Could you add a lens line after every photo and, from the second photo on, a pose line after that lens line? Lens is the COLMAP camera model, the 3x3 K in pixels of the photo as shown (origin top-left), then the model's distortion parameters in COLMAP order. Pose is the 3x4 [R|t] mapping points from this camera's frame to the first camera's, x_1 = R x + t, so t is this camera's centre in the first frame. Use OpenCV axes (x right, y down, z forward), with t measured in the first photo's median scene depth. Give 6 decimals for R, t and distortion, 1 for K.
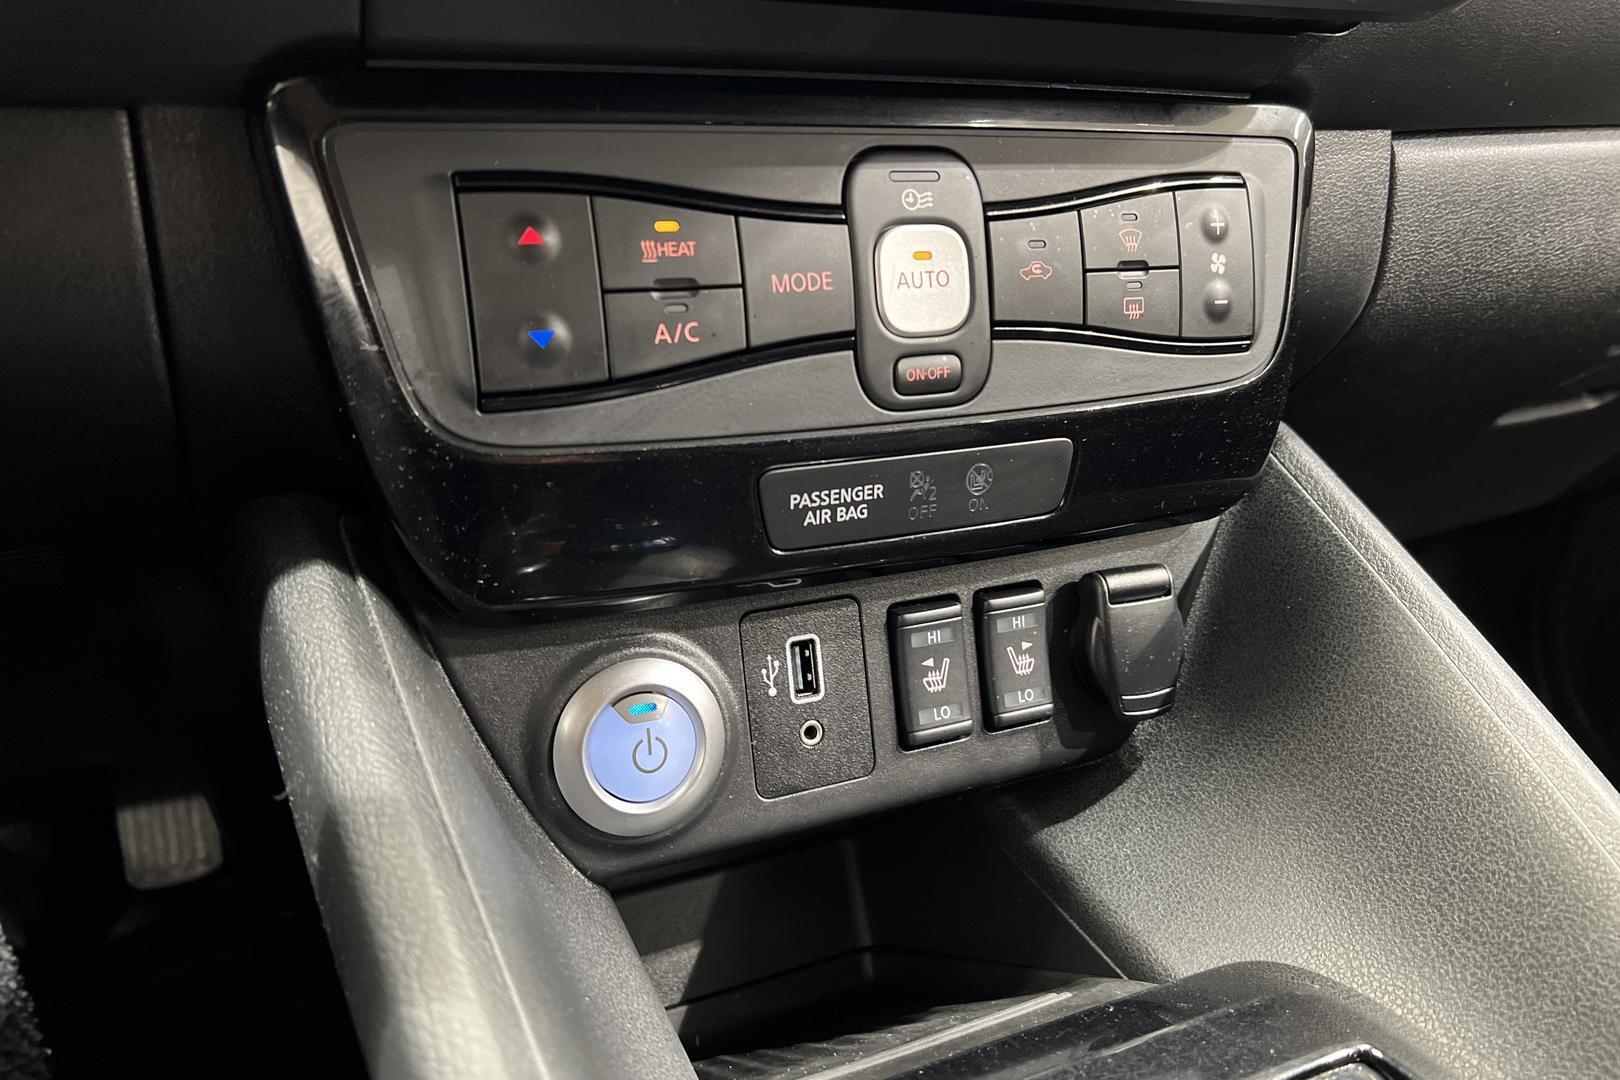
lens RADIAL K [[1243.4, 0, 813.7], [0, 1243.4, 559.1], [0, 0, 1]] dist [0.128595, -0.365537]
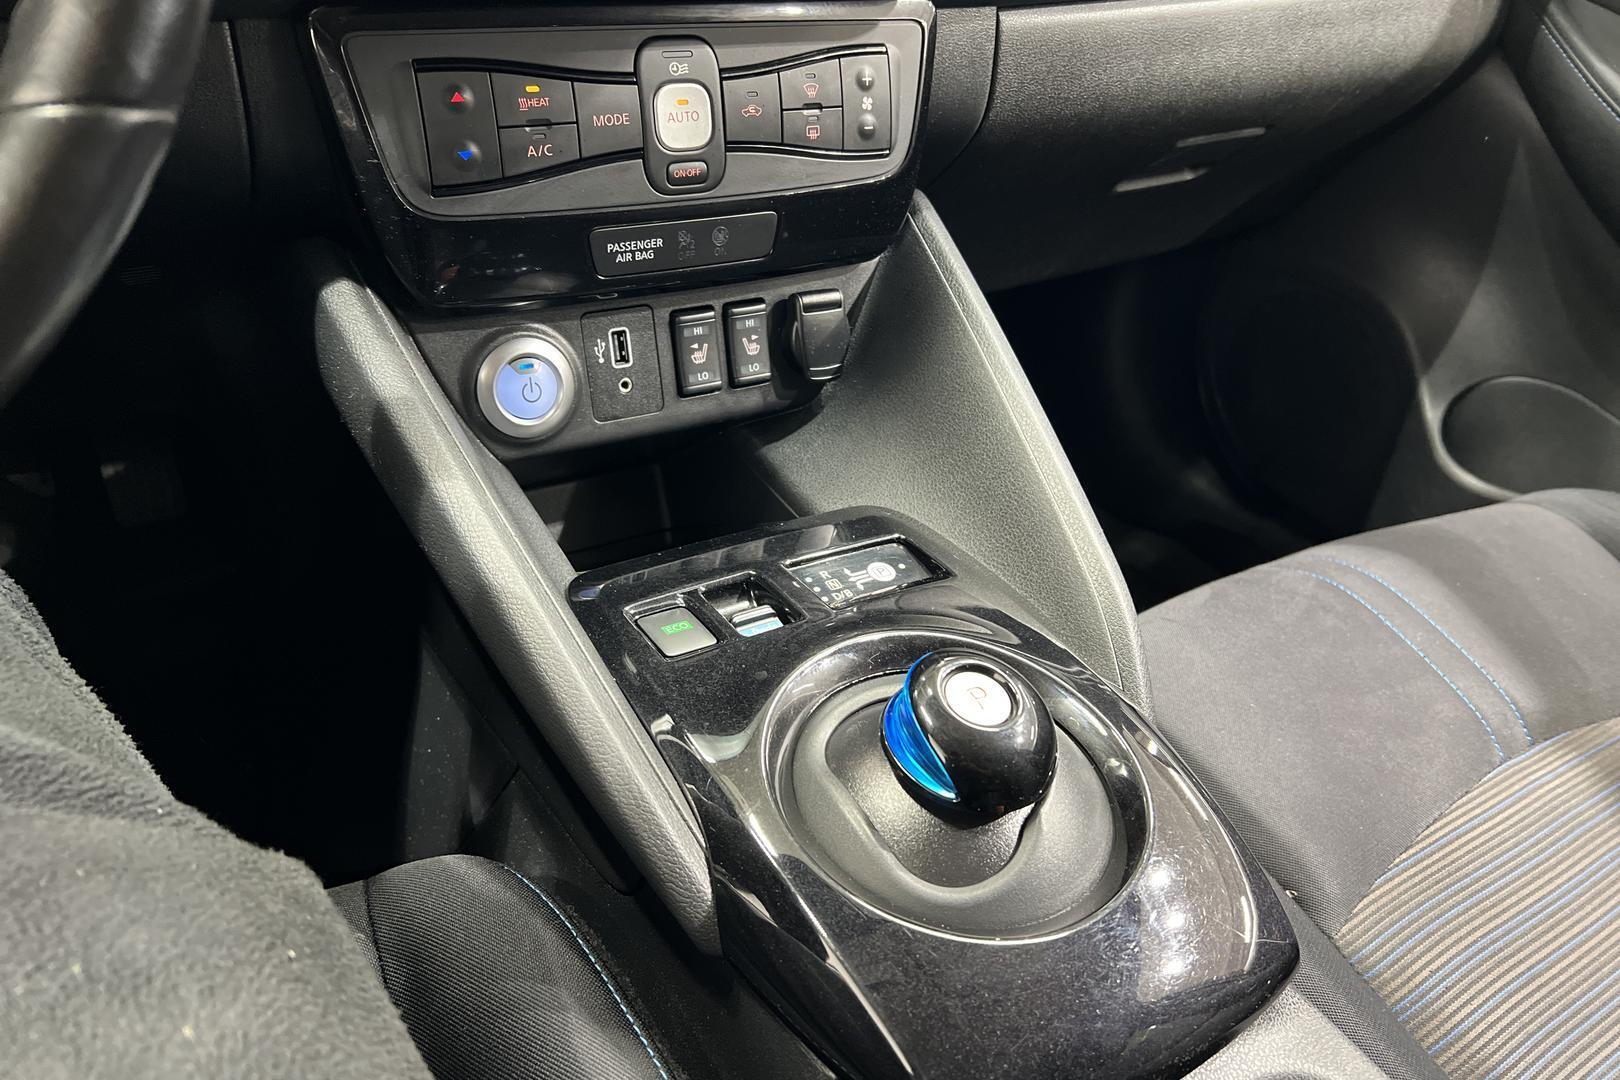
lens RADIAL K [[1243.4, 0, 813.7], [0, 1243.4, 559.1], [0, 0, 1]] dist [0.128595, -0.365537]
pose [[0.993264, -0.008150, 0.115584, 0.056394], [-0.017427, 0.975669, 0.218553, -0.009058], [-0.114552, -0.219095, 0.968956, -0.771910]]
